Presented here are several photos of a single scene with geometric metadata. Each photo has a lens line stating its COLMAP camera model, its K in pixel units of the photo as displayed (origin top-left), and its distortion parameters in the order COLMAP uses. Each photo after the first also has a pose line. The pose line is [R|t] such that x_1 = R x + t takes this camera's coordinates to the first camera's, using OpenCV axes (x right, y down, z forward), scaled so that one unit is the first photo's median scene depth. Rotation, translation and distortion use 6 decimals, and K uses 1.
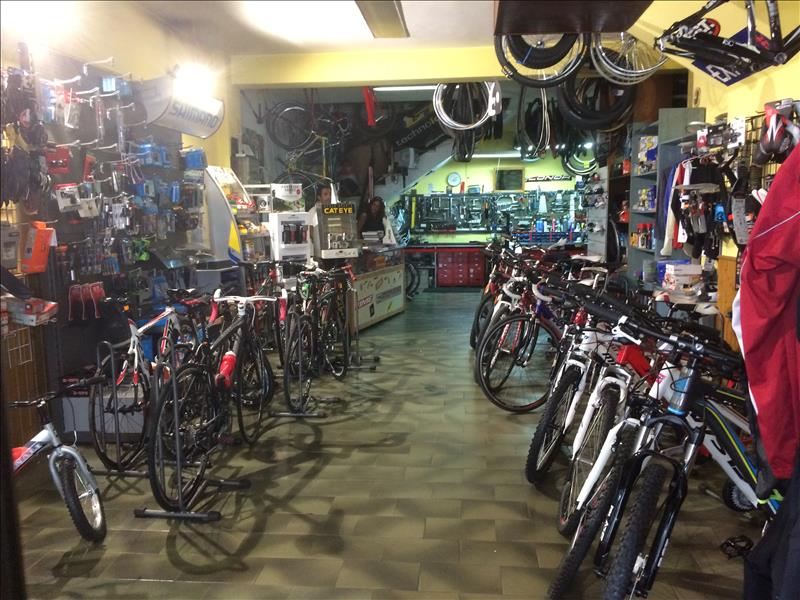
lens RADIAL K [[685.5, 0, 400.0], [0, 685.5, 300.0], [0, 0, 1]] dist [0.078600, -0.125625]
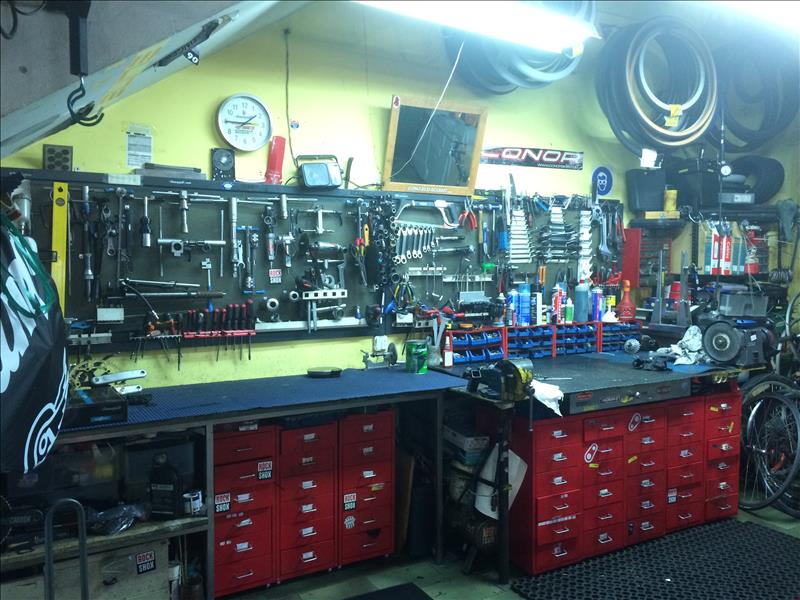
lens RADIAL K [[685.5, 0, 400.0], [0, 685.5, 300.0], [0, 0, 1]] dist [0.078600, -0.125625]
pose [[0.802934, -0.023904, 0.595589, -0.060880], [0.059470, 0.997423, -0.040142, -0.260017], [-0.593094, 0.067651, 0.802286, 2.015612]]
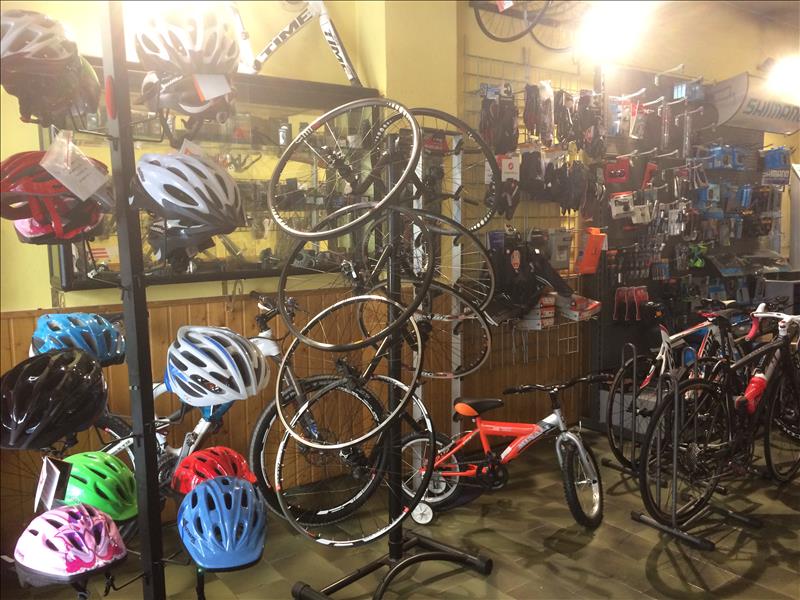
lens RADIAL K [[685.5, 0, 400.0], [0, 685.5, 300.0], [0, 0, 1]] dist [0.078600, -0.125625]
pose [[0.663106, 0.087142, -0.743436, 0.084827], [-0.089555, 0.995302, 0.036786, -0.009540], [0.743149, 0.042185, 0.667795, 0.037204]]
